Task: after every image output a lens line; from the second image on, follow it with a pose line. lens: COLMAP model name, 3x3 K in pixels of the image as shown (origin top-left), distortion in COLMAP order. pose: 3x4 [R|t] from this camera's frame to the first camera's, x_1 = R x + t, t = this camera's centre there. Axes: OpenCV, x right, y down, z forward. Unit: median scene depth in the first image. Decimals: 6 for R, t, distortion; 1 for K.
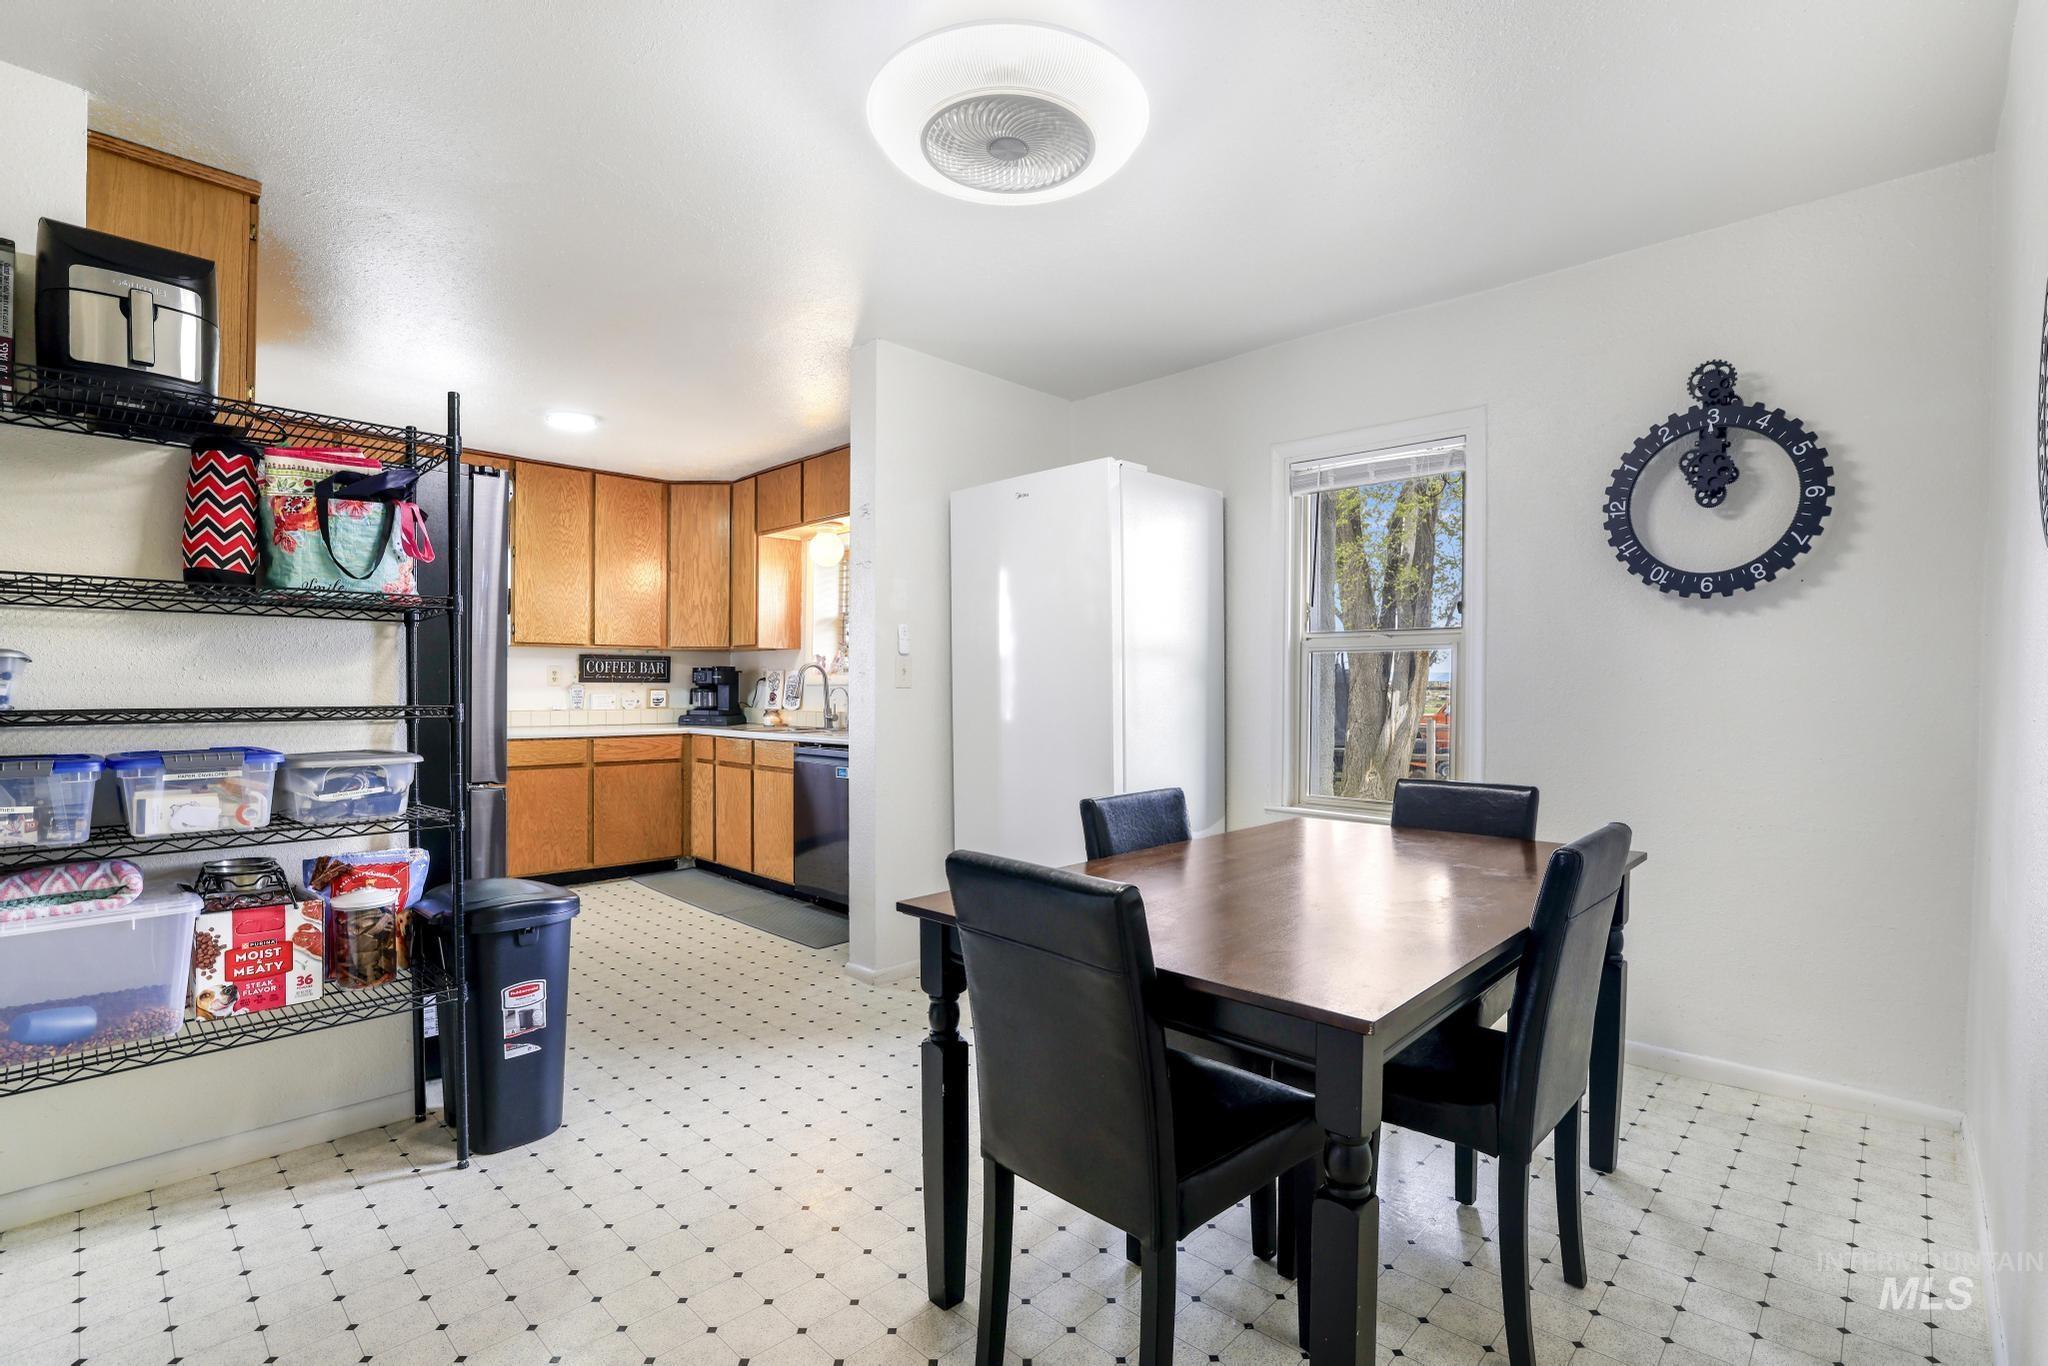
lens RADIAL K [[925.1, 0, 1023.9], [0, 925.1, 695.4], [0, 0, 1]] dist [-0.000554, -0.000008]
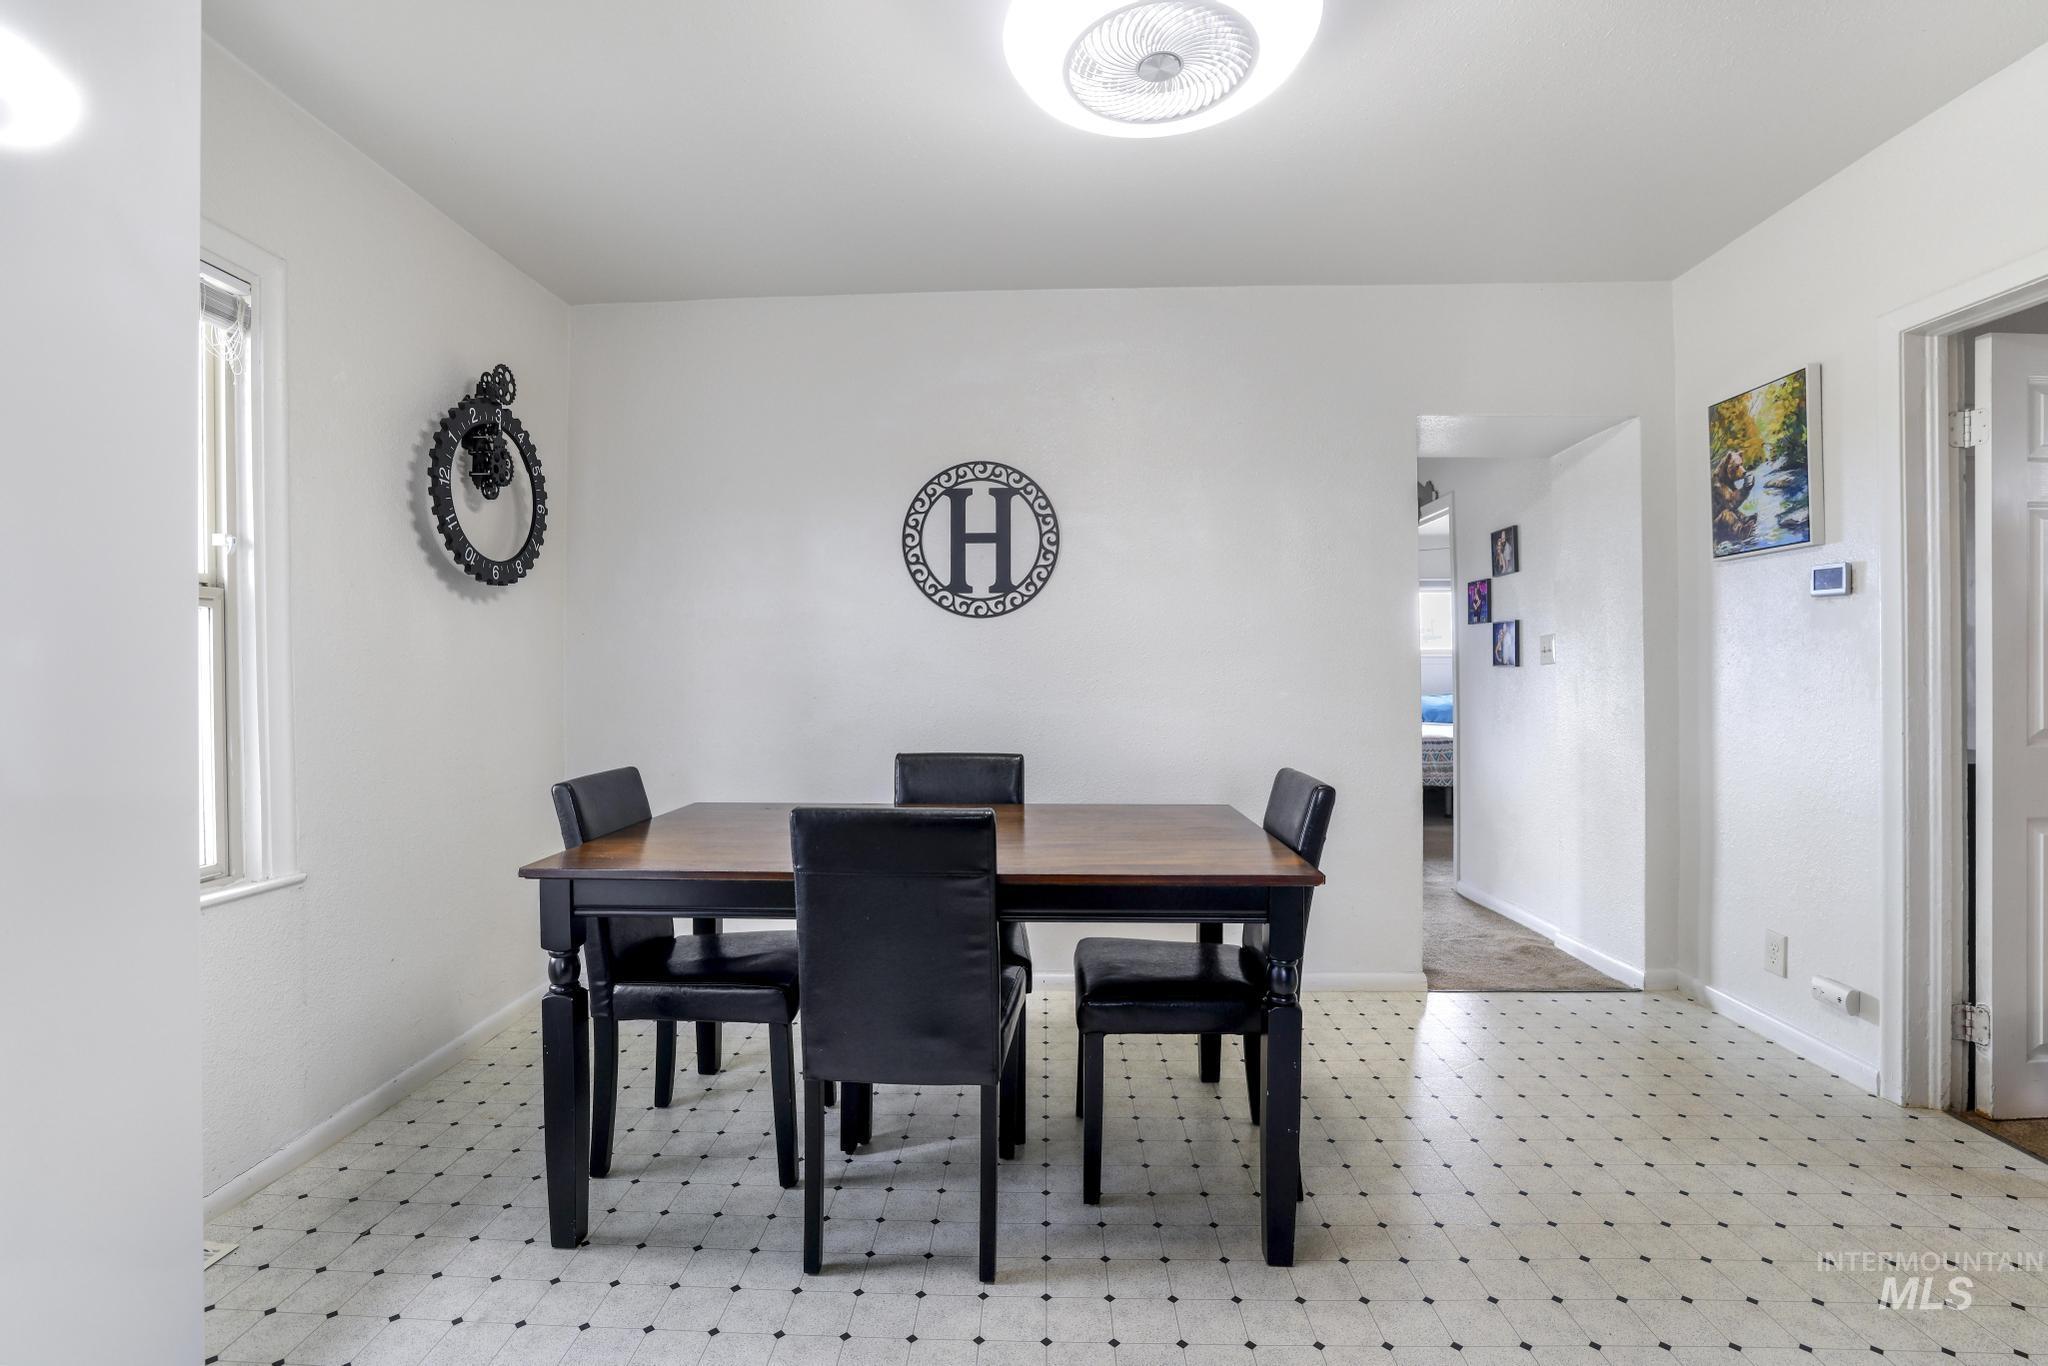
lens RADIAL K [[951.0, 0, 969.2], [0, 951.0, 674.1], [0, 0, 1]] dist [-0.002091, -0.000047]
pose [[-0.640271, -0.009277, 0.768093, -0.431604], [0.013084, 0.999650, 0.022981, -0.020499], [-0.768038, 0.024764, -0.639926, 1.235861]]
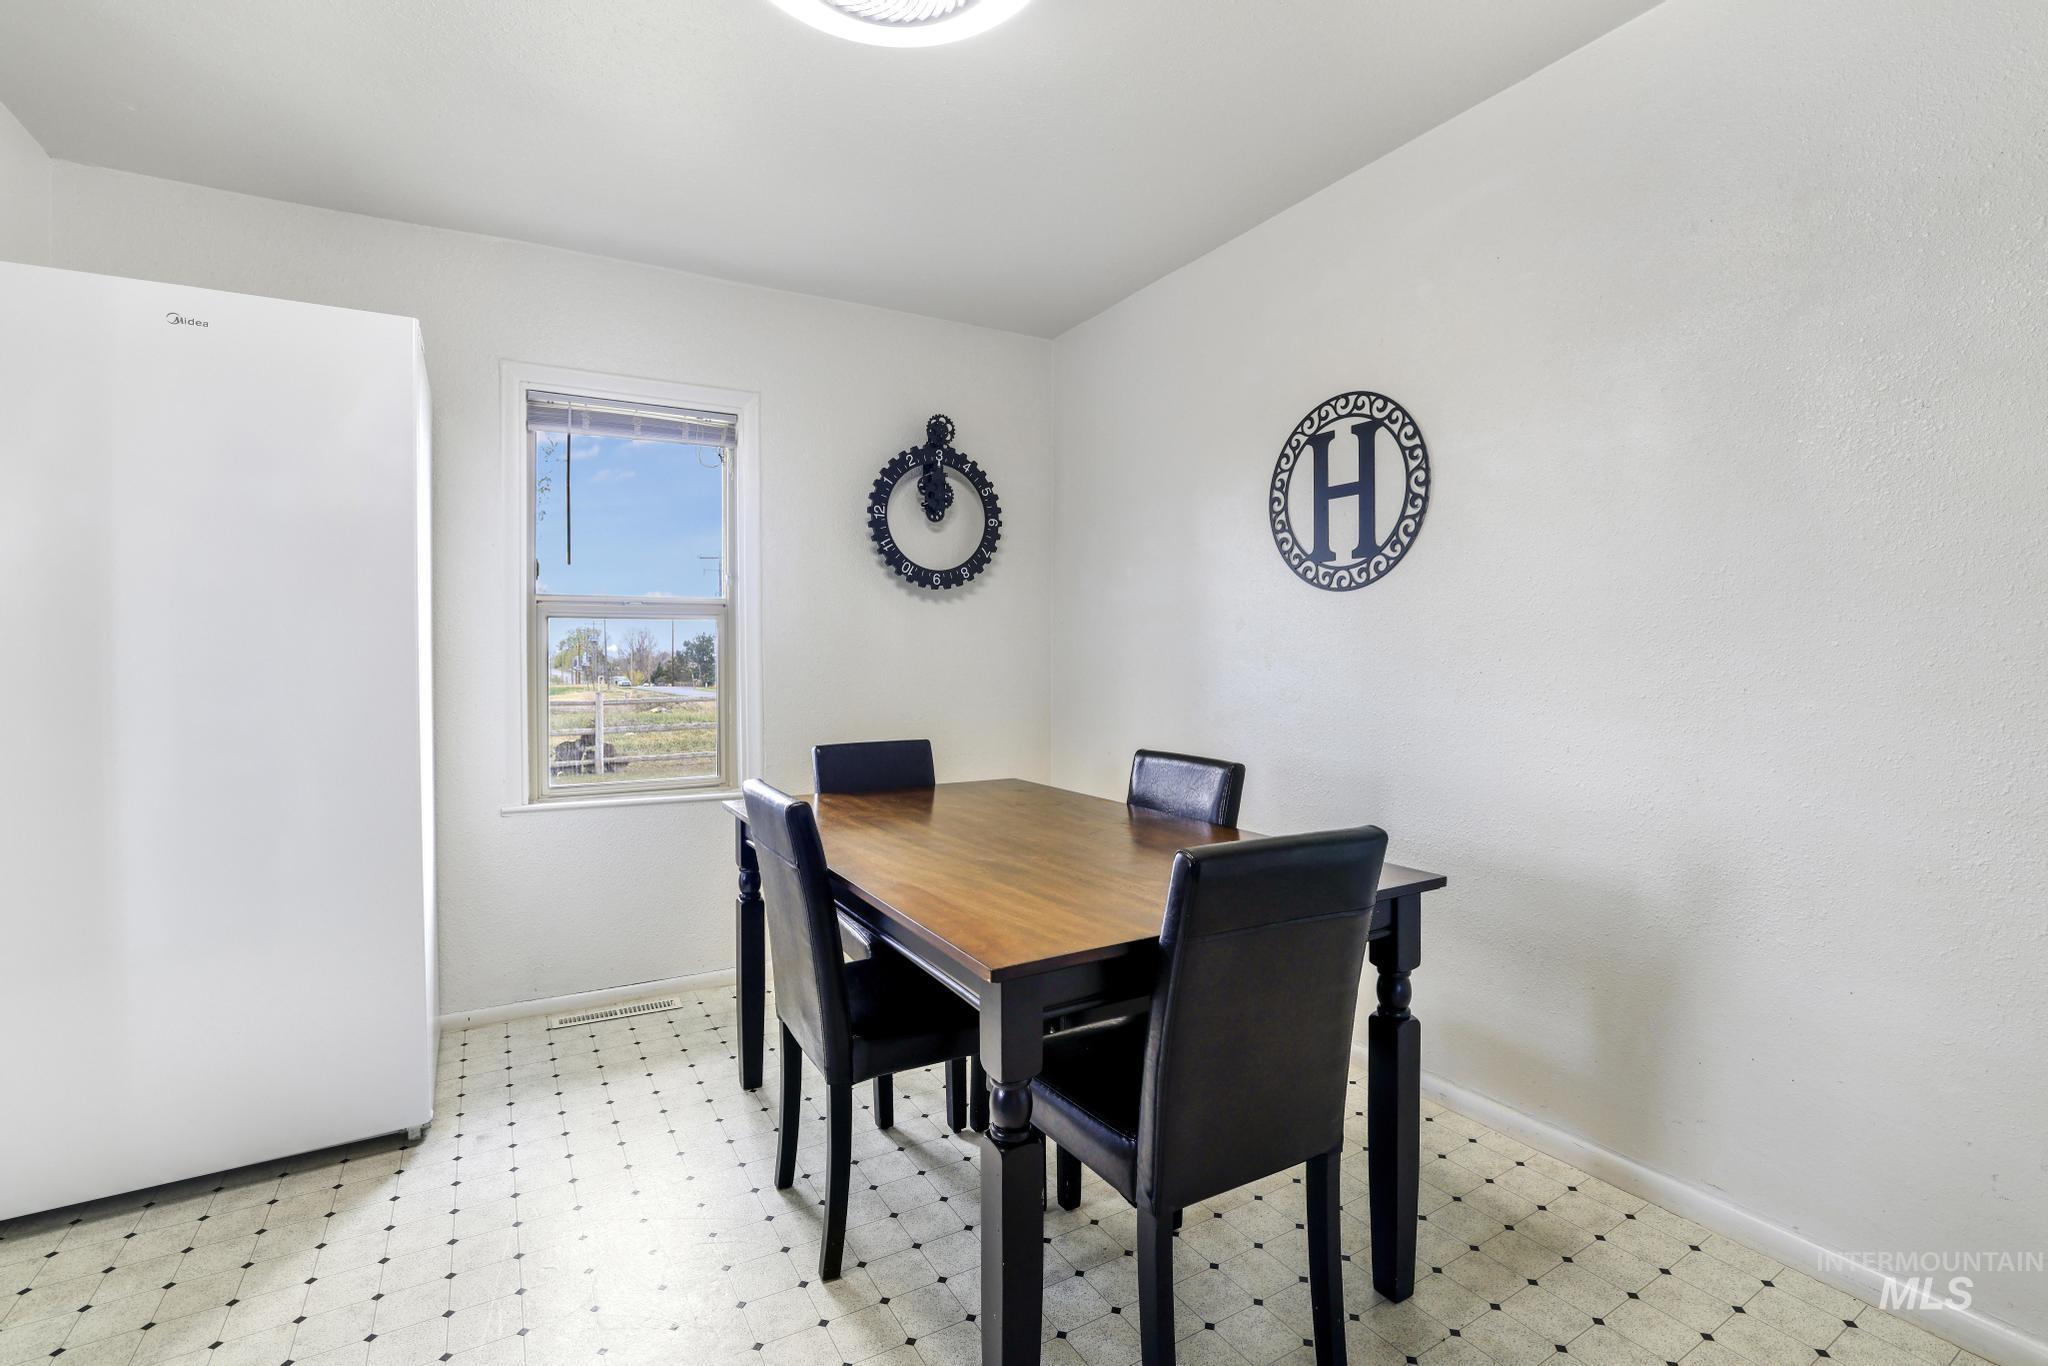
lens RADIAL K [[928.9, 0, 1022.7], [0, 928.9, 653.6], [0, 0, 1]] dist [-0.019980, -0.000022]
pose [[0.284668, -0.006756, 0.958602, -0.500798], [0.023833, 0.999716, -0.000032, -0.008466], [-0.958330, 0.022855, 0.284748, 0.480729]]
